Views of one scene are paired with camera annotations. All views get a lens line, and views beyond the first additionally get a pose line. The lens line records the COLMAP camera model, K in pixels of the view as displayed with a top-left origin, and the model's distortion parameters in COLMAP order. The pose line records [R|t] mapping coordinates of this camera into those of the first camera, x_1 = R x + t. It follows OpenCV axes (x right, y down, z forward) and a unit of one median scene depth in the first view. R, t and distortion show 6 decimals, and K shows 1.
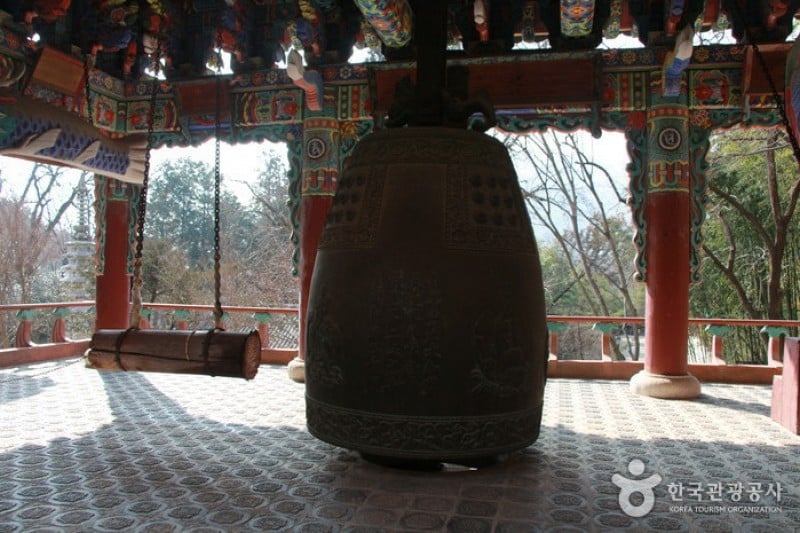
lens RADIAL K [[665.3, 0, 393.8], [0, 665.3, 263.6], [0, 0, 1]] dist [-0.146092, 0.101093]
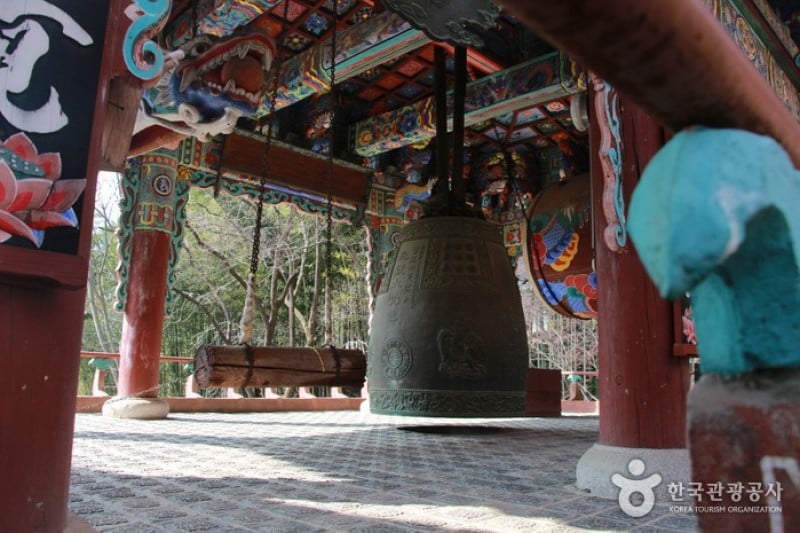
lens RADIAL K [[665.3, 0, 424.8], [0, 665.3, 261.8], [0, 0, 1]] dist [-0.146092, 0.101093]
pose [[0.488354, 0.146563, 0.860250, -0.833206], [-0.033872, 0.988236, -0.149139, 0.083542], [-0.871988, 0.043694, 0.487573, 0.187758]]
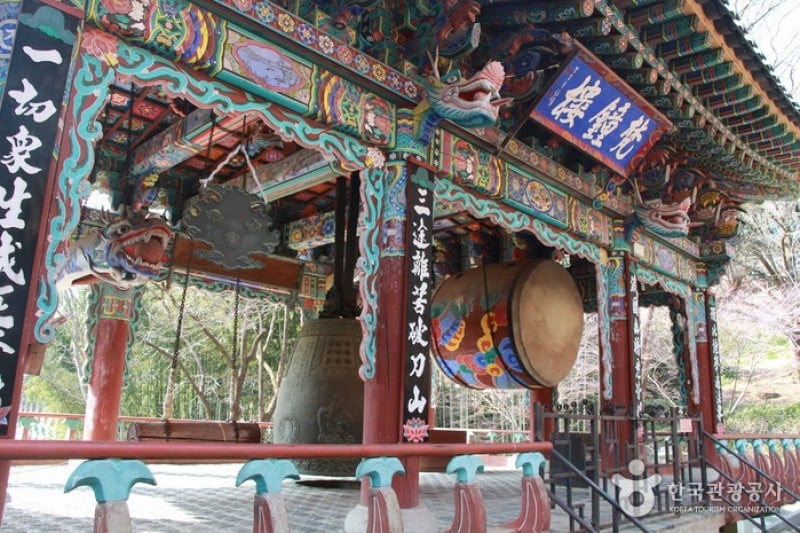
lens RADIAL K [[665.3, 0, 418.6], [0, 665.3, 267.9], [0, 0, 1]] dist [-0.146092, 0.101093]
pose [[0.491906, 0.195374, 0.848444, -0.984678], [-0.042909, 0.978753, -0.200503, 0.025353], [-0.869590, 0.062223, 0.489838, -0.113360]]
